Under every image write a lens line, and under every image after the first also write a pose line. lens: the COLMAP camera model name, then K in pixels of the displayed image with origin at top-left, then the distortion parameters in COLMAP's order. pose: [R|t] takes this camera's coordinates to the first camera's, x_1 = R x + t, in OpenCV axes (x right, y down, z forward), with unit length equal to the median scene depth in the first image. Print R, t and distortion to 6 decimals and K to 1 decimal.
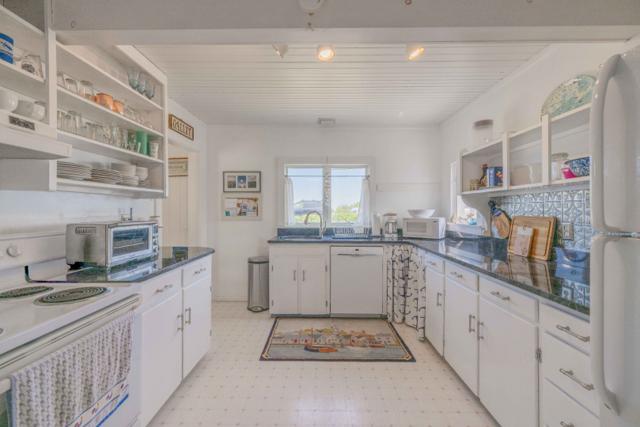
lens RADIAL K [[271.4, 0, 318.0], [0, 271.4, 210.7], [0, 0, 1]] dist [0.001087, 0.000040]
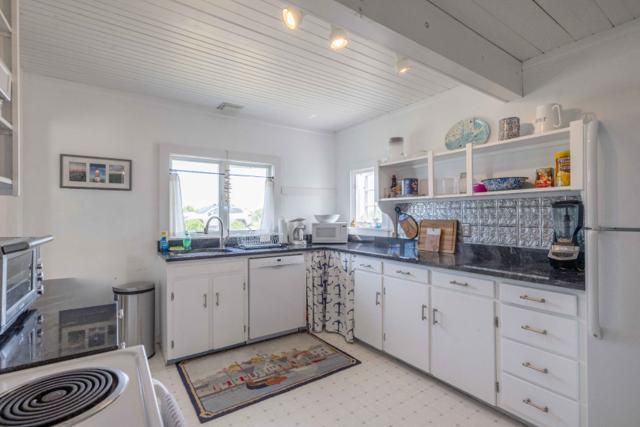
lens RADIAL K [[301.9, 0, 321.1], [0, 301.9, 212.9], [0, 0, 1]] dist [-0.001912, 0.000315]
pose [[0.814069, 0.000261, 0.580768, -0.348686], [0.005373, 0.999954, -0.007981, -0.002358], [-0.580743, 0.009618, 0.814030, 0.126292]]
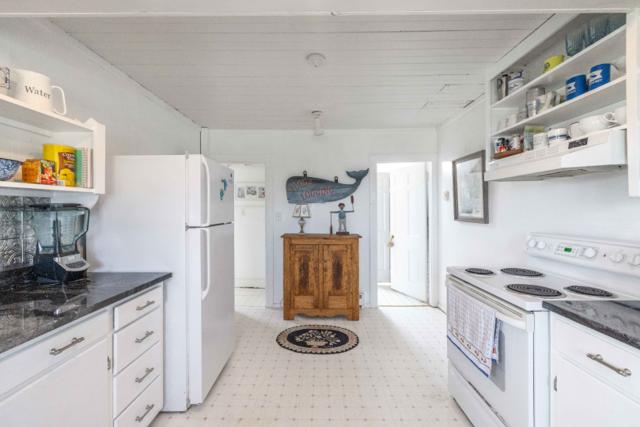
lens RADIAL K [[271.4, 0, 319.0], [0, 271.4, 212.0], [0, 0, 1]] dist [0.001087, 0.000040]
pose [[-0.999980, 0.005380, -0.003339, 0.012596], [0.005369, 0.999980, 0.003268, -0.015418], [0.003357, 0.003250, -0.999989, 0.913909]]
